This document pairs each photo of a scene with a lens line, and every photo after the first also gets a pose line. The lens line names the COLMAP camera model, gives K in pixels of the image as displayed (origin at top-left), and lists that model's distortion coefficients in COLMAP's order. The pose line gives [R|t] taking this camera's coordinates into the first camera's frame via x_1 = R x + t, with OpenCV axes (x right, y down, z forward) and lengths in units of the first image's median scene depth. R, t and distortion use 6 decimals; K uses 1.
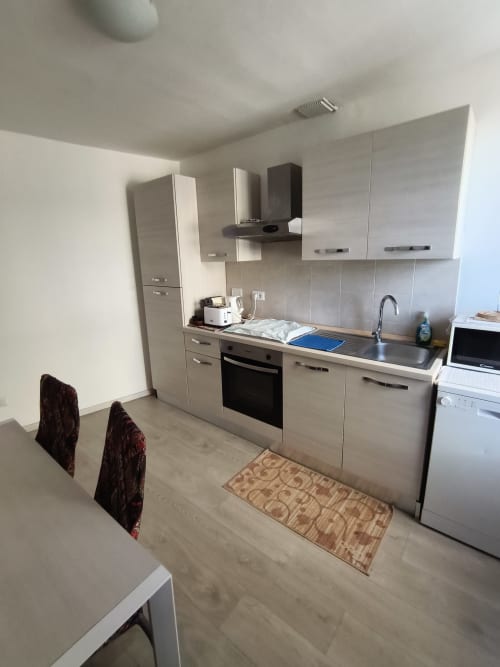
lens RADIAL K [[305.1, 0, 246.7], [0, 305.1, 324.4], [0, 0, 1]] dist [-0.028531, 0.001008]
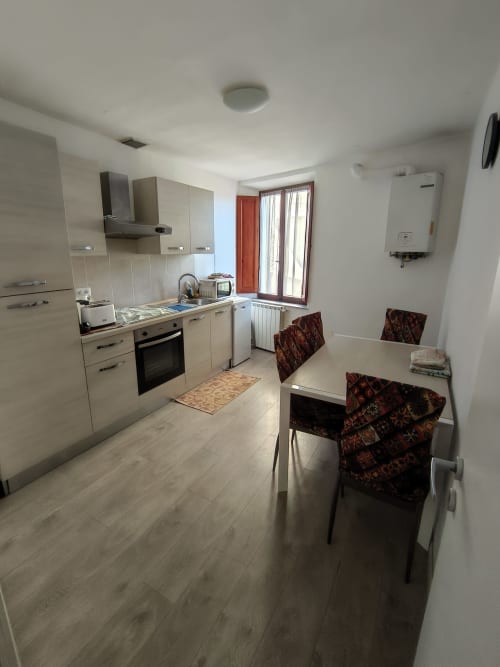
lens RADIAL K [[305.1, 0, 246.7], [0, 305.1, 324.4], [0, 0, 1]] dist [-0.028531, 0.001008]
pose [[-0.159143, -0.207585, 0.965185, -1.316474], [0.216385, 0.946539, 0.239253, -0.155138], [-0.963250, 0.246927, -0.105717, 0.850807]]
